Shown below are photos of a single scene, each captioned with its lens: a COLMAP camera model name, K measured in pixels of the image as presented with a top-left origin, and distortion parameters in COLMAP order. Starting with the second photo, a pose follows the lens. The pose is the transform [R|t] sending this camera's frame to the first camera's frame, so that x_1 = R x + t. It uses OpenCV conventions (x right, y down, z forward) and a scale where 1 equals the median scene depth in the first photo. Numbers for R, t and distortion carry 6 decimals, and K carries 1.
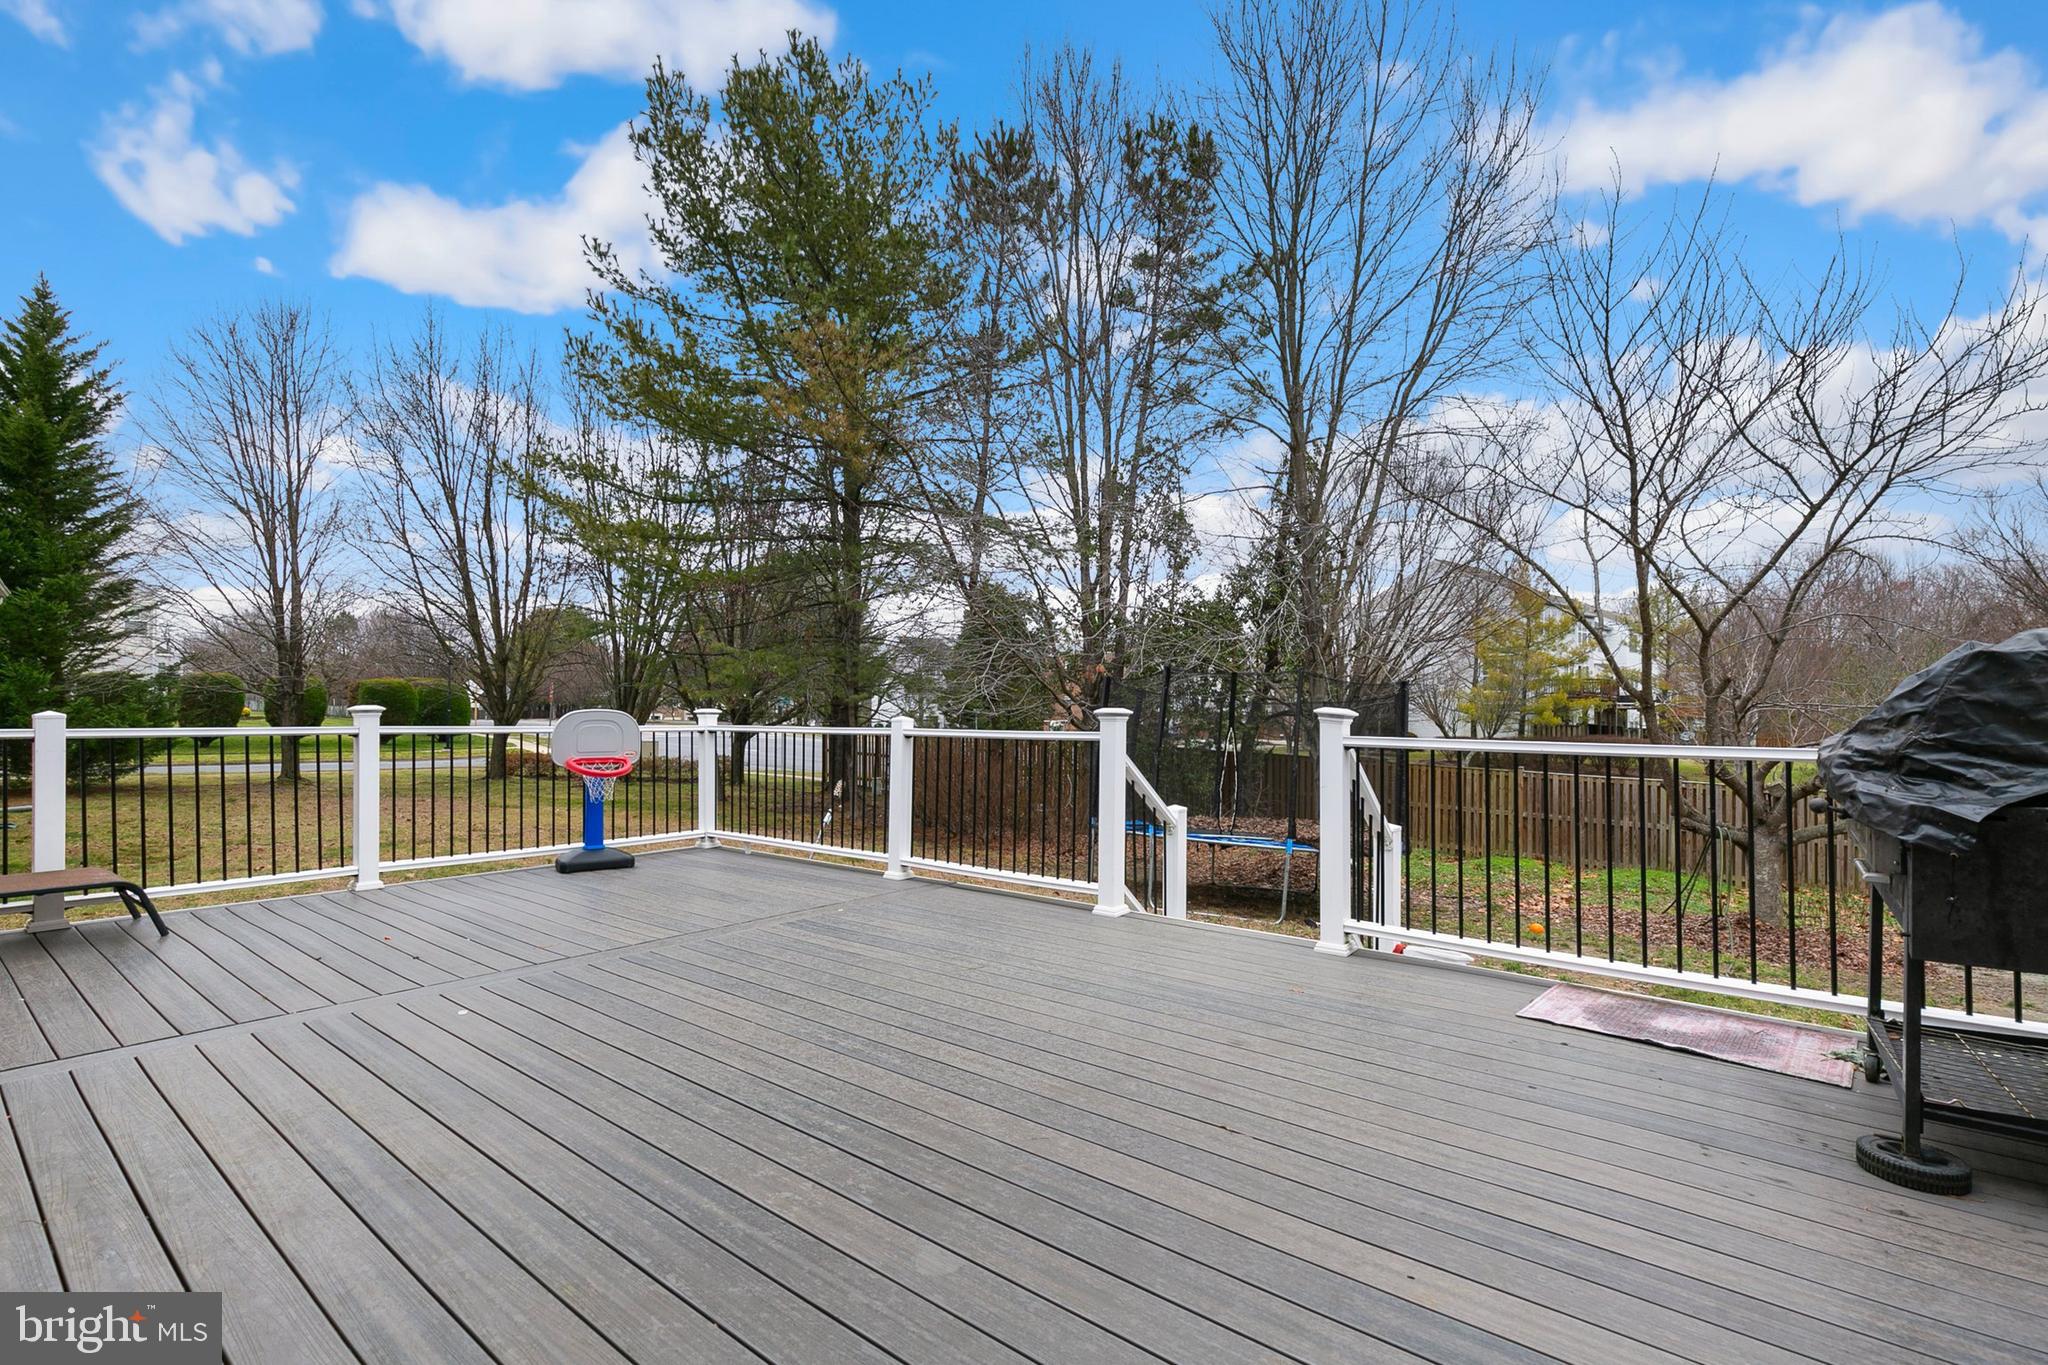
lens RADIAL K [[946.5, 0, 1016.1], [0, 946.5, 710.1], [0, 0, 1]] dist [-0.001137, 0.000382]
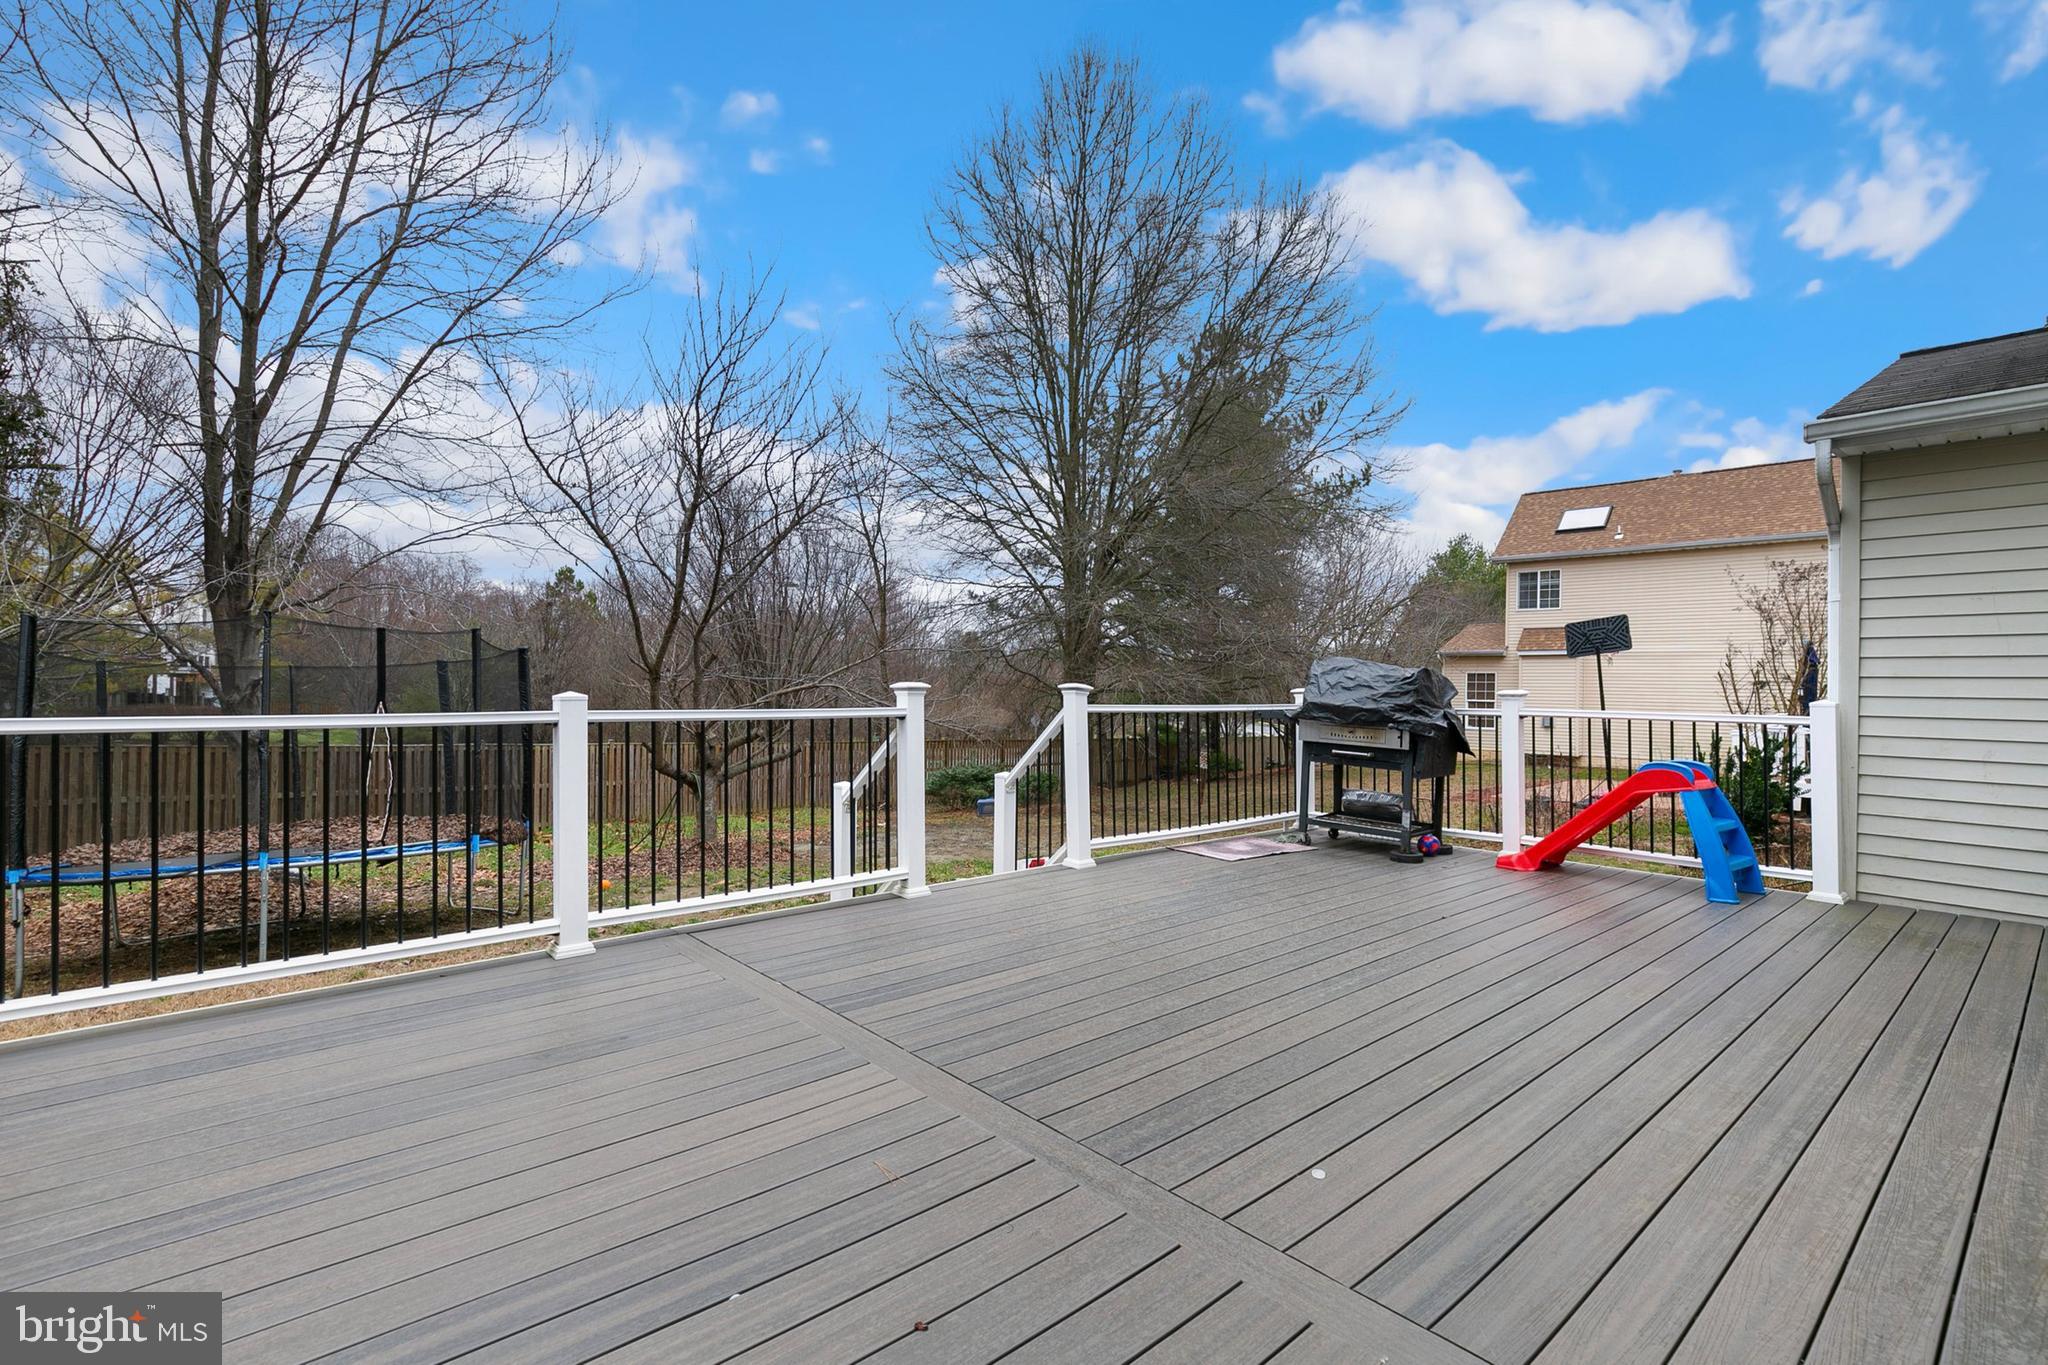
lens RADIAL K [[935.7, 0, 1024.0], [0, 935.7, 682.5], [0, 0, 1]] dist [-0.000329, -0.000262]
pose [[0.162213, 0.003971, 0.986748, -1.133456], [-0.010414, 0.999943, -0.002313, -0.000428], [-0.986701, -0.009901, 0.162245, 1.012733]]
